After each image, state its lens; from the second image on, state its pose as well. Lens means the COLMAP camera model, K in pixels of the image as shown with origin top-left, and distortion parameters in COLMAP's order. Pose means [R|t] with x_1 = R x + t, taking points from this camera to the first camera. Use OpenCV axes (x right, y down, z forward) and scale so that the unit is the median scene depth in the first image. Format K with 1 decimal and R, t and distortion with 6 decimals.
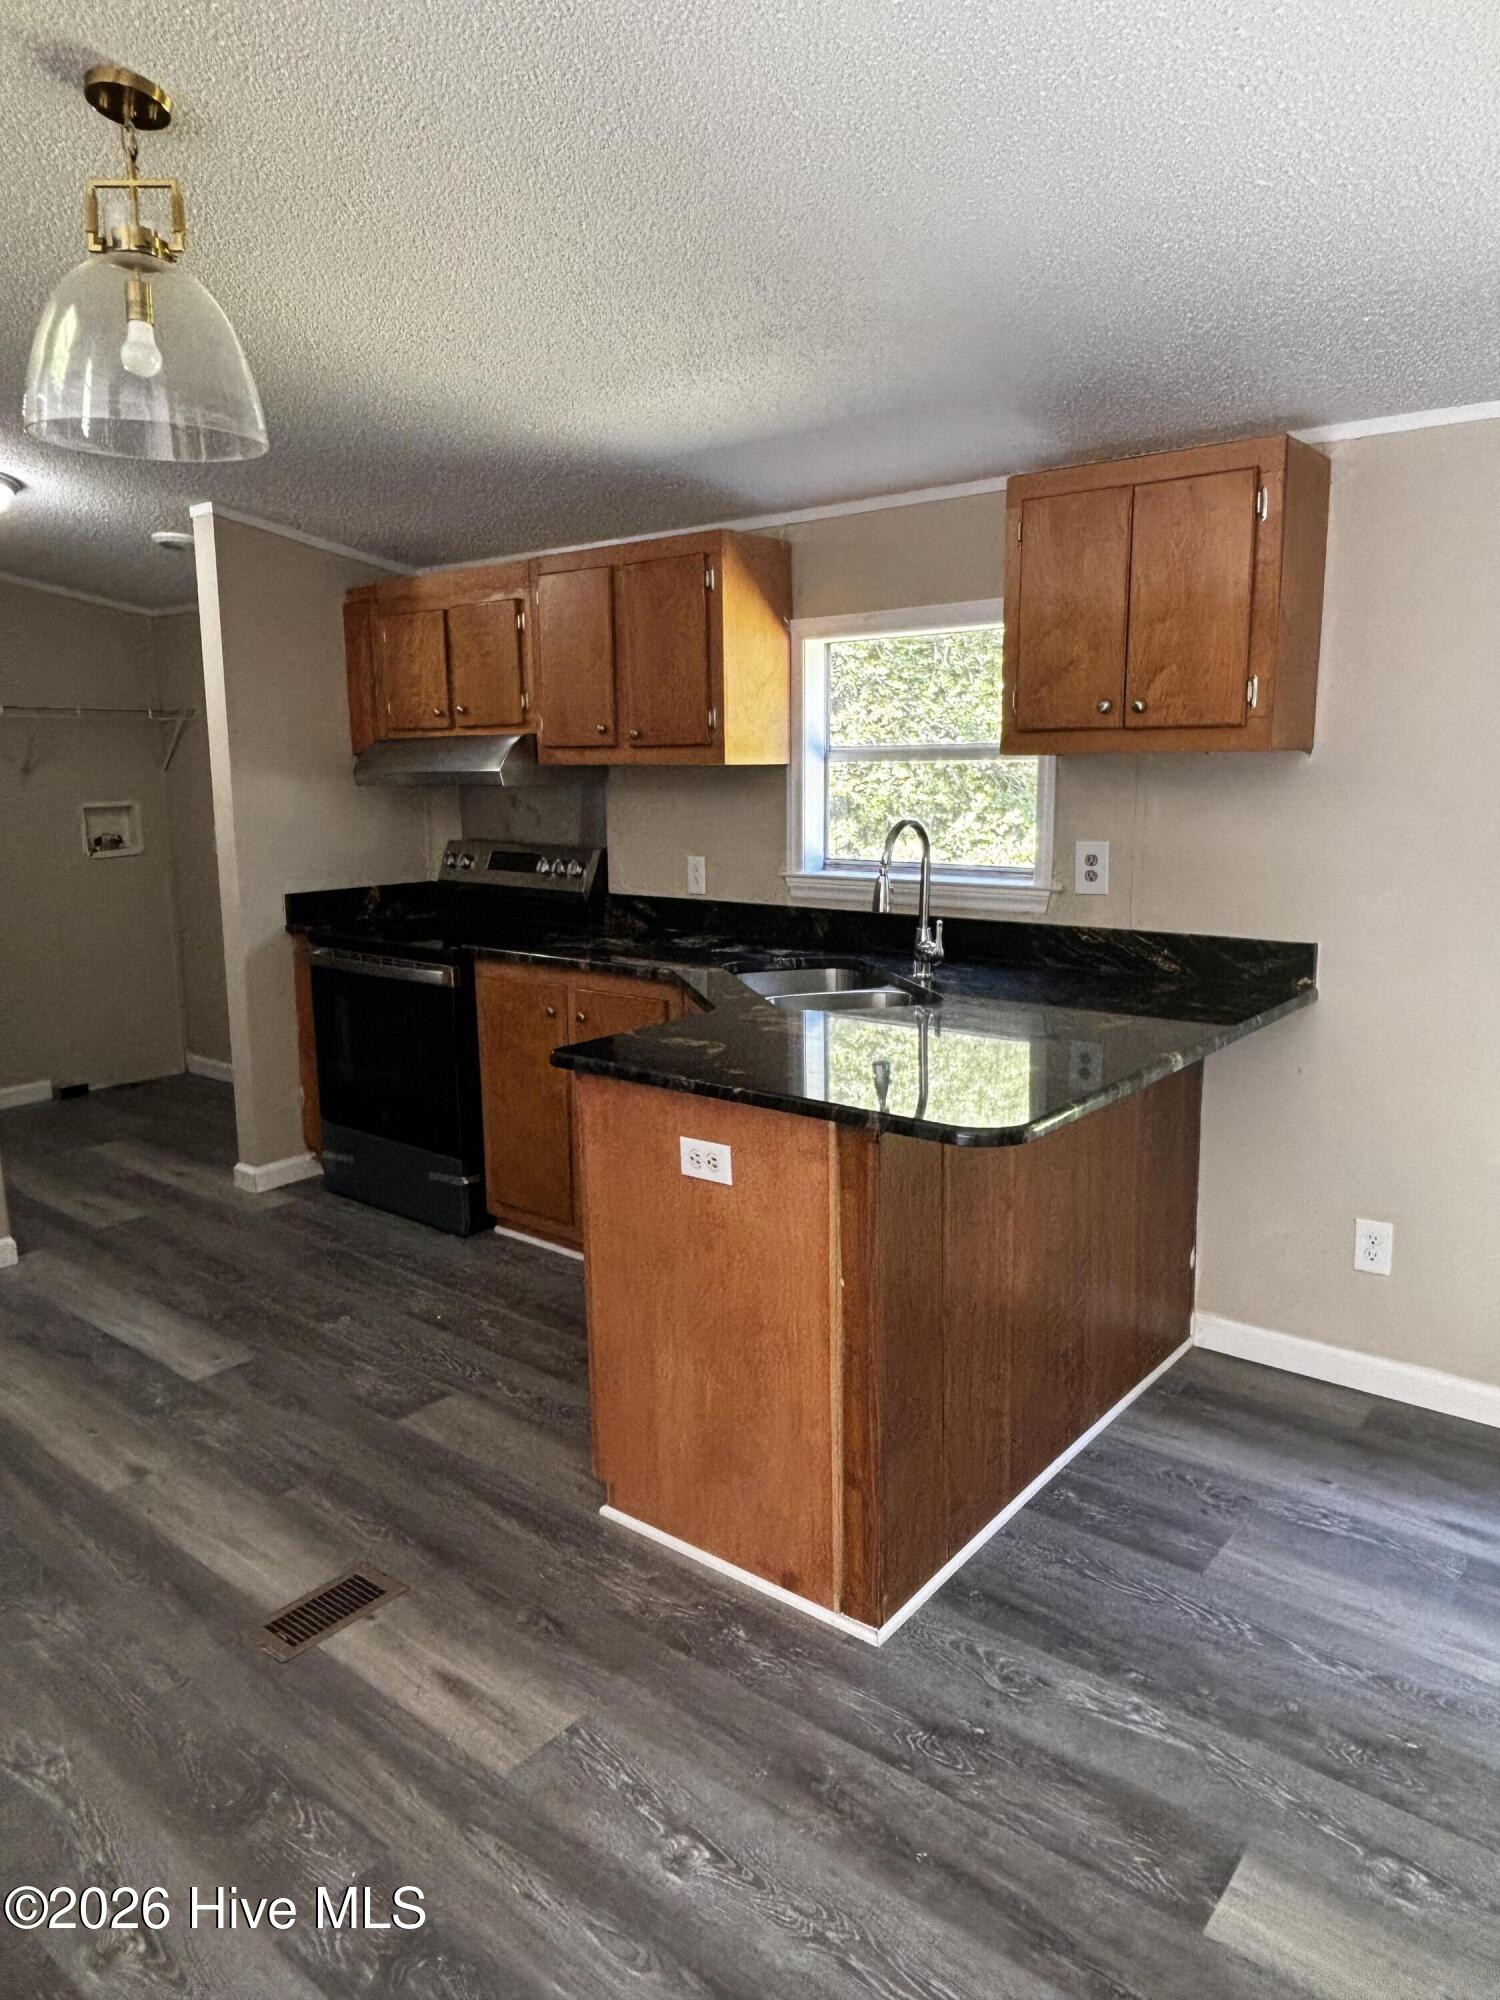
lens RADIAL K [[1308.9, 0, 750.0], [0, 1308.9, 1000.0], [0, 0, 1]] dist [0.063647, -0.131556]
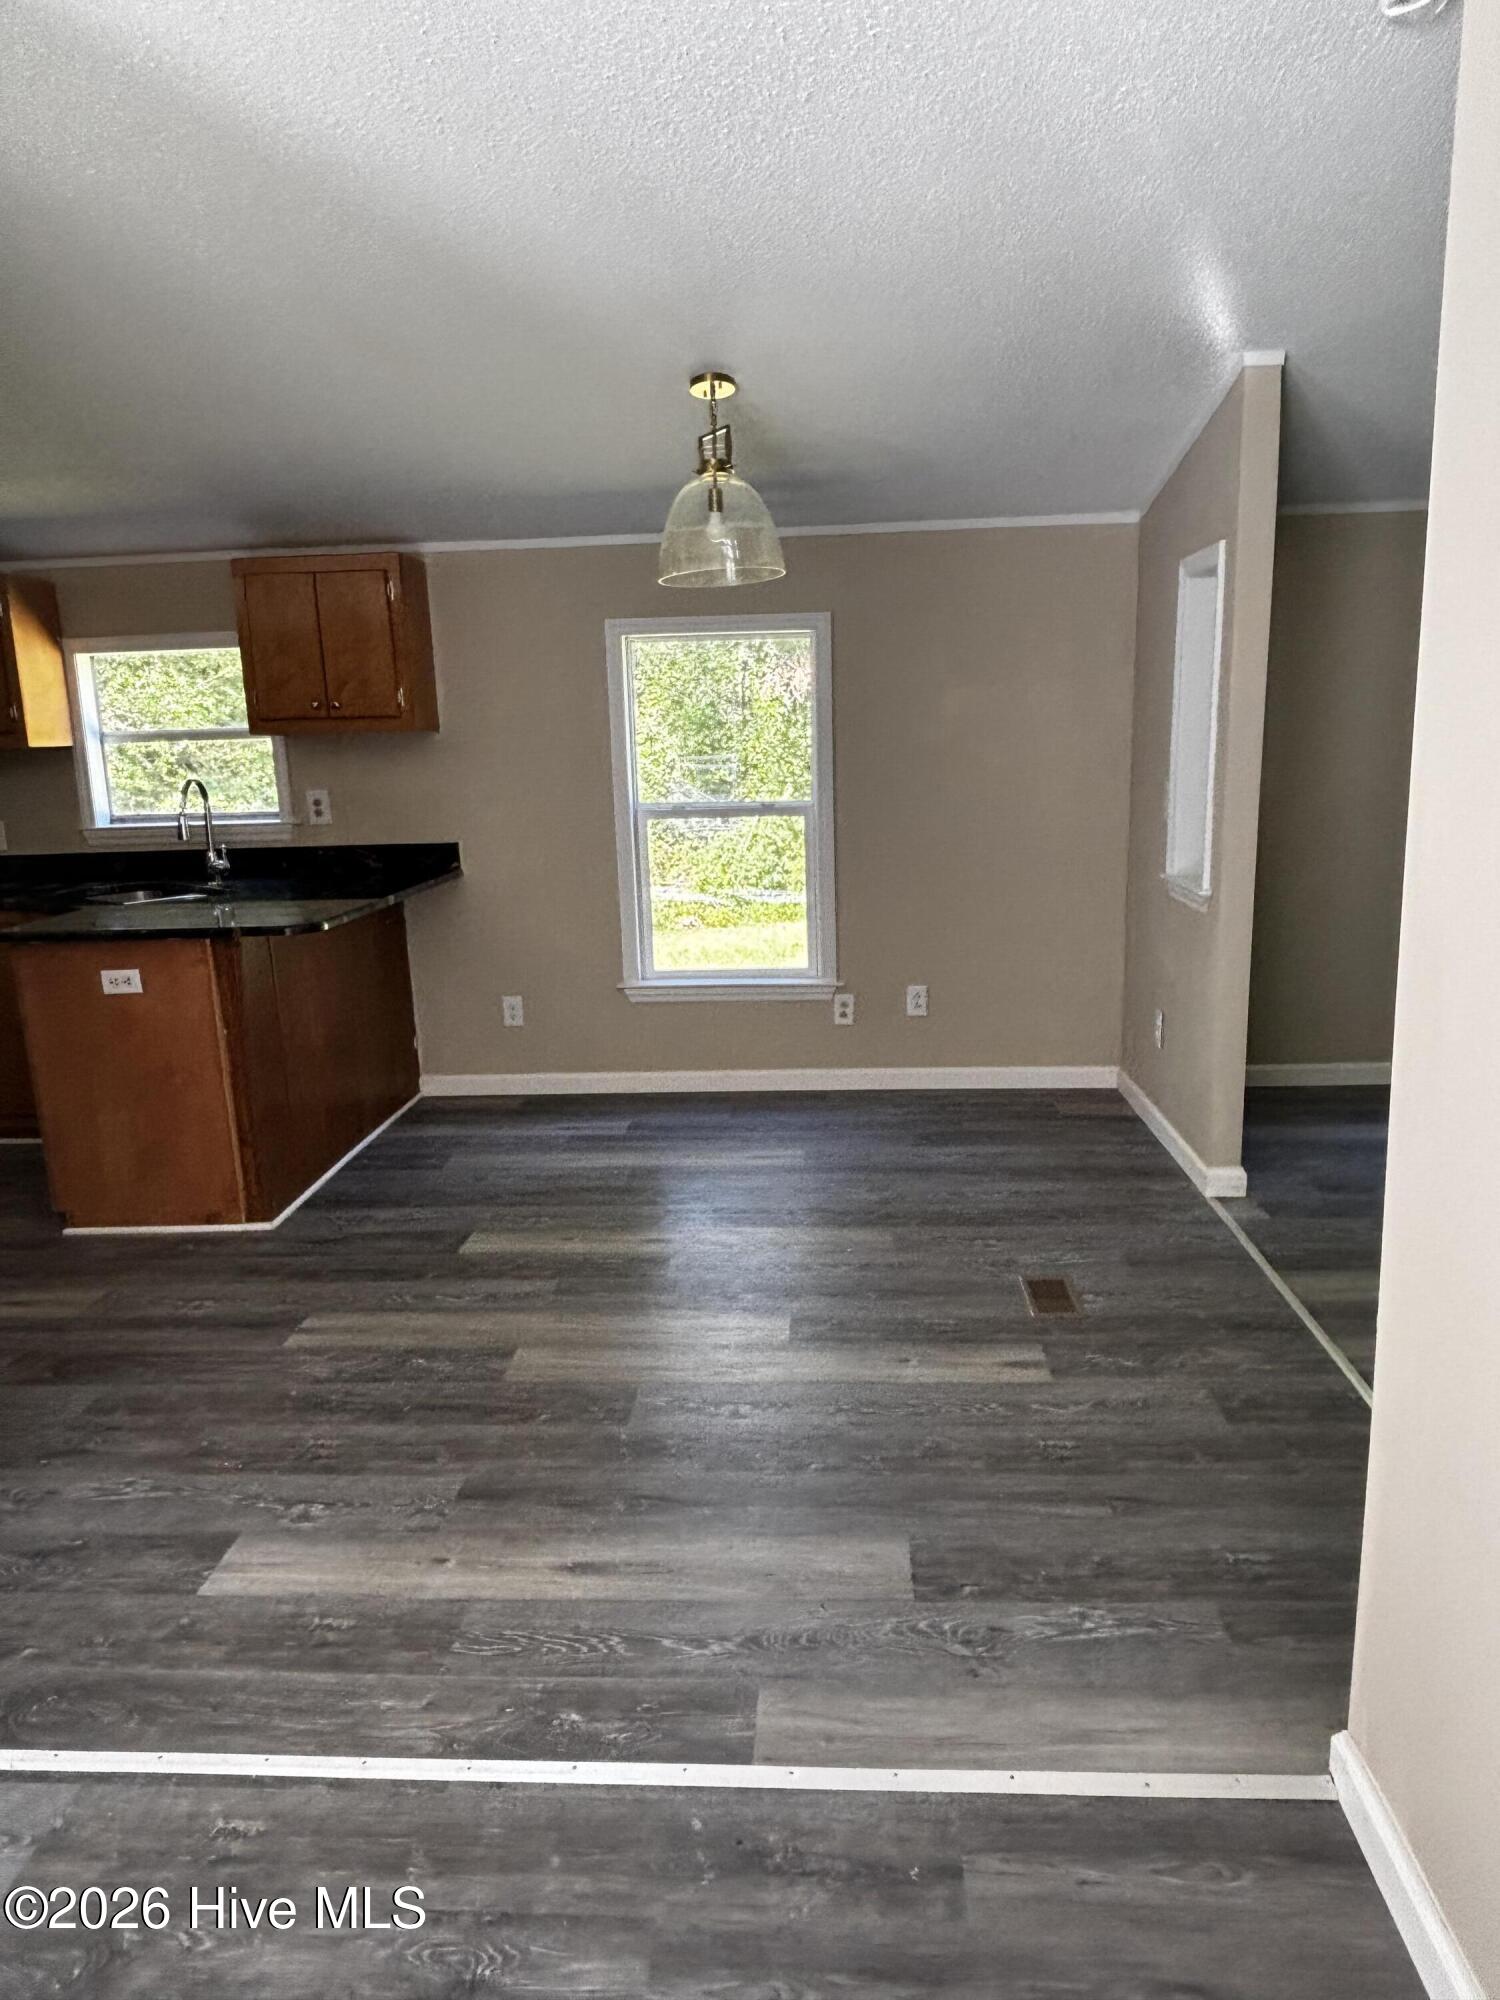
lens RADIAL K [[1282.4, 0, 750.0], [0, 1282.4, 1000.0], [0, 0, 1]] dist [0.016074, -0.000390]
pose [[0.819684, -0.135647, 0.556523, -0.221091], [0.127129, 0.990407, 0.054158, 0.119860], [-0.558530, 0.026358, 0.829065, -0.603548]]
